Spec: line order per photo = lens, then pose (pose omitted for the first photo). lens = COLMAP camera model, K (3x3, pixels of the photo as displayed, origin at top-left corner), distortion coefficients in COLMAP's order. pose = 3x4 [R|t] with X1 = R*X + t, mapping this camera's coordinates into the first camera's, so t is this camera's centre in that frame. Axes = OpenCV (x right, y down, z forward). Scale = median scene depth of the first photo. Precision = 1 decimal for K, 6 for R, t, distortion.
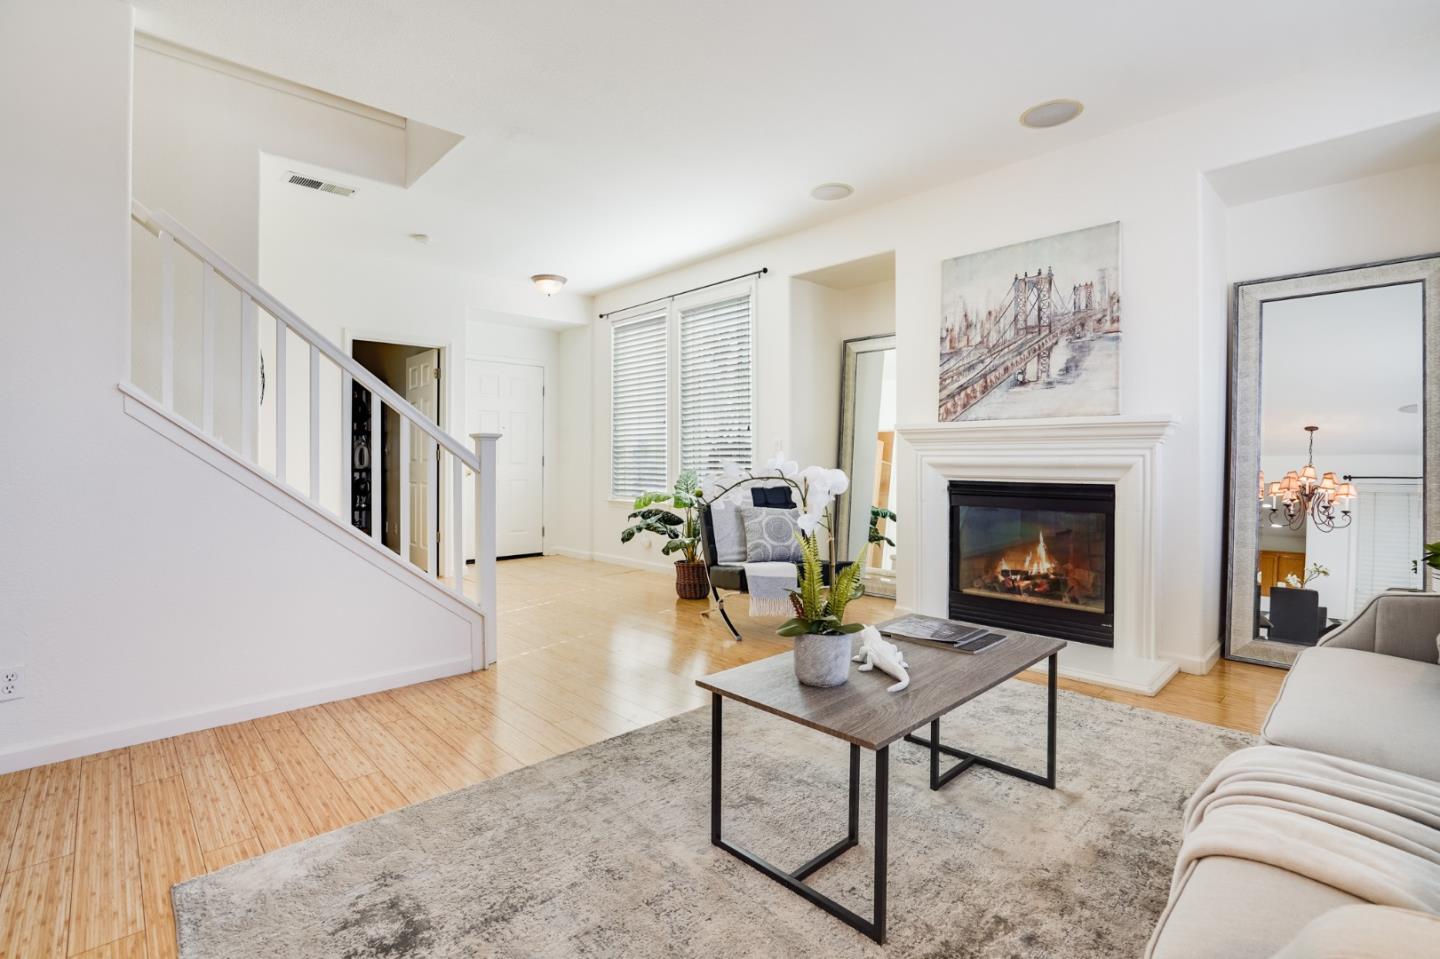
lens RADIAL K [[666.3, 0, 727.4], [0, 666.3, 457.0], [0, 0, 1]] dist [-0.044066, 0.015239]
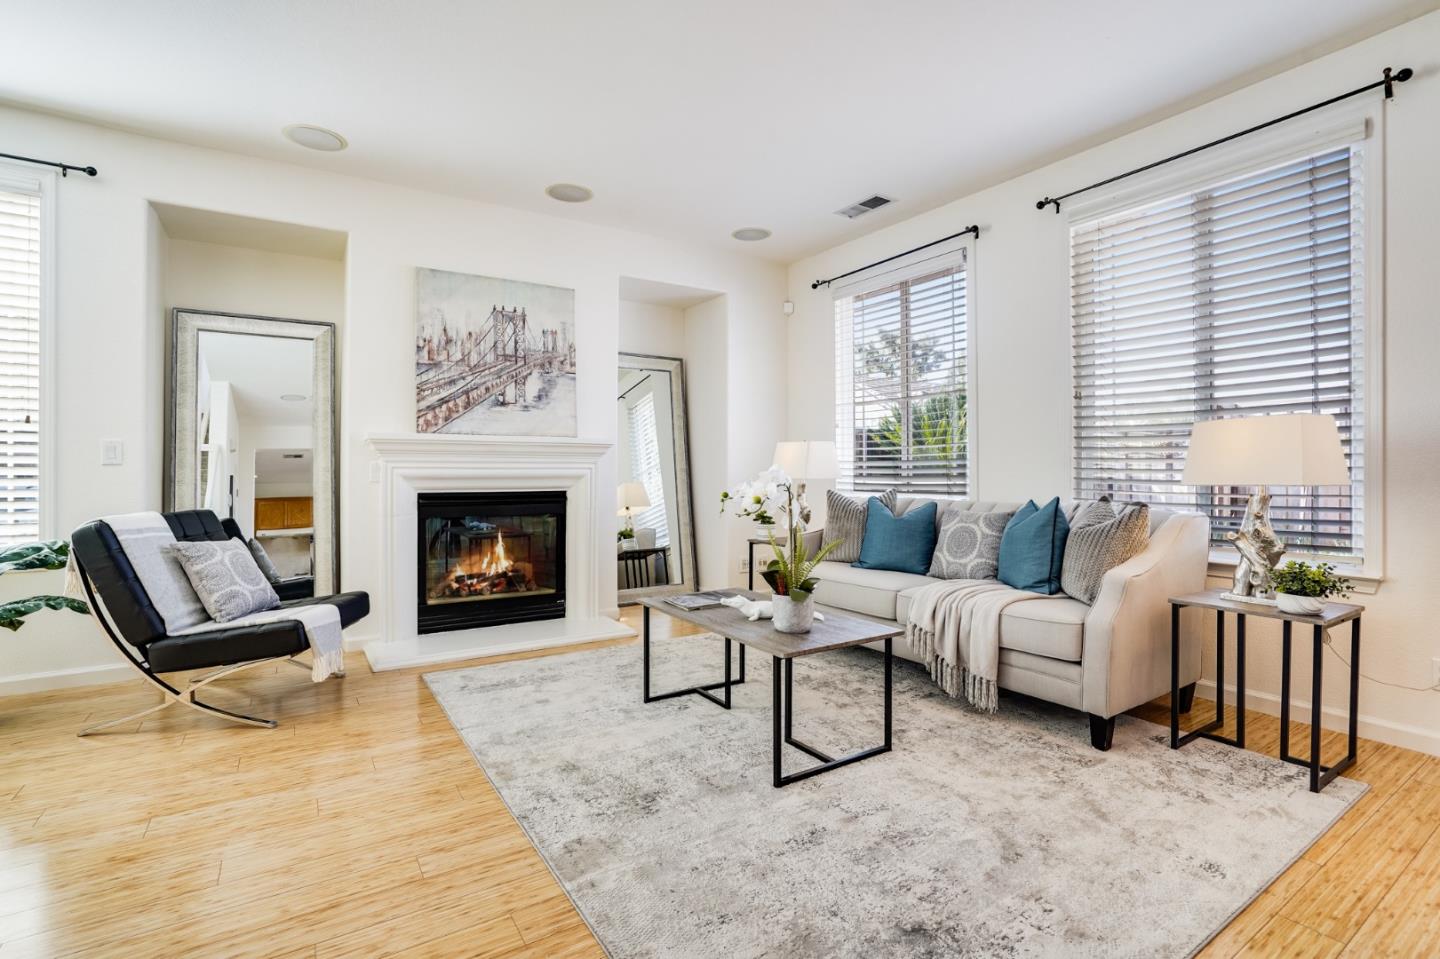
lens RADIAL K [[666.3, 0, 723.5], [0, 666.3, 465.2], [0, 0, 1]] dist [-0.044066, 0.015239]
pose [[0.201052, 0.010758, 0.979521, -0.557783], [0.000820, 0.999937, -0.011150, 0.005641], [-0.979580, 0.003045, 0.201031, 0.385830]]
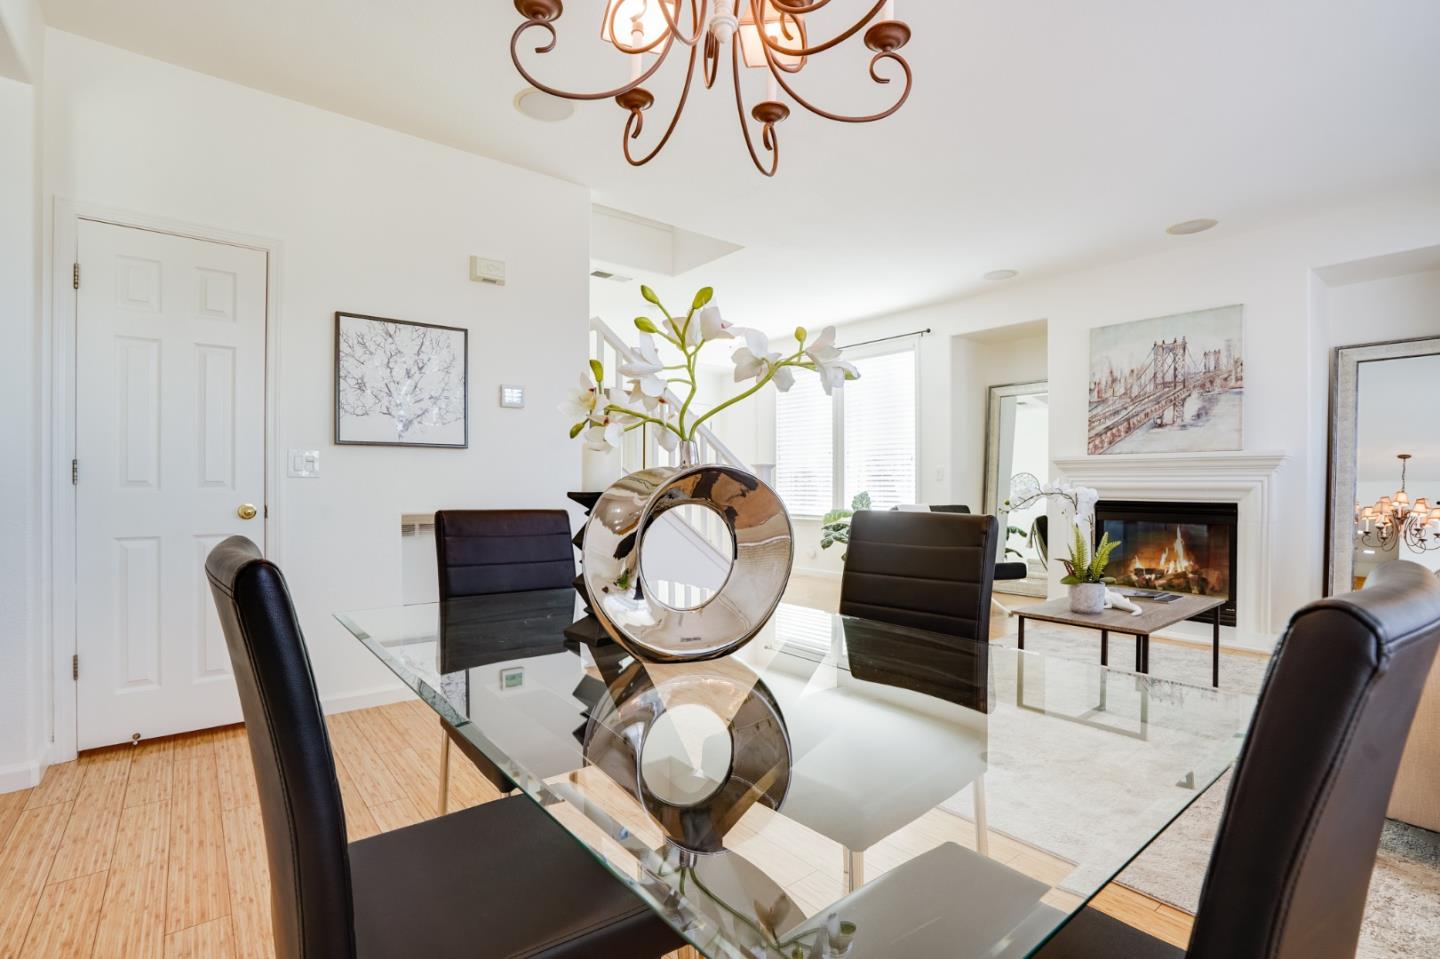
lens RADIAL K [[666.3, 0, 722.8], [0, 666.3, 483.7], [0, 0, 1]] dist [-0.044066, 0.015239]
pose [[0.996522, 0.003275, -0.083261, -0.293478], [-0.003163, 0.999994, 0.001486, 0.003706], [0.083266, -0.001217, 0.996527, -0.345662]]
